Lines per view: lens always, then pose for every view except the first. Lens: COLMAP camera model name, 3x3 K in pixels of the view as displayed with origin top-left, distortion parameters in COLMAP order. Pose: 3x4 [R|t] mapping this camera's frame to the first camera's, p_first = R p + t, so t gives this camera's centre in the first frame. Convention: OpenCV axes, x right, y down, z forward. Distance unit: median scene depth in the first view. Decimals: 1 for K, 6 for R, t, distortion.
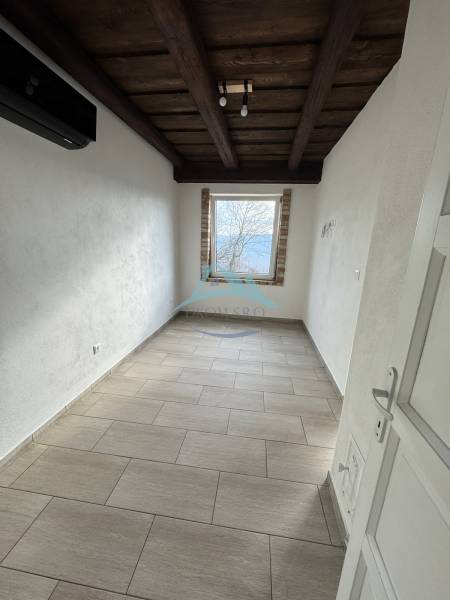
lens RADIAL K [[241.1, 0, 225.0], [0, 241.1, 300.0], [0, 0, 1]] dist [-0.001336, -0.000053]
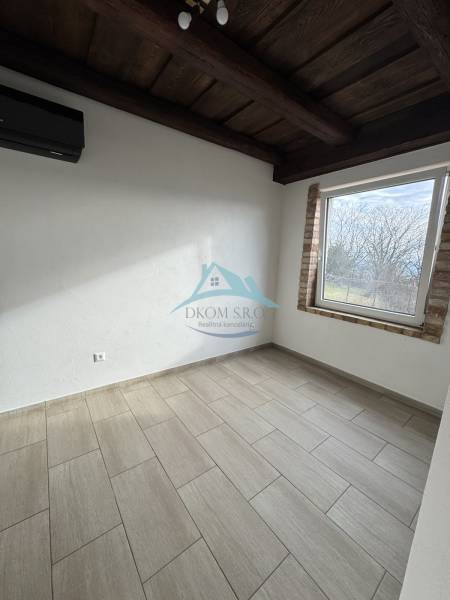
lens RADIAL K [[241.1, 0, 225.0], [0, 241.1, 300.0], [0, 0, 1]] dist [-0.001336, -0.000053]
pose [[0.705270, 0.122581, -0.698261, 0.284938], [-0.182863, 0.983064, -0.012121, -0.063856], [0.684949, 0.136235, 0.715741, 0.354720]]
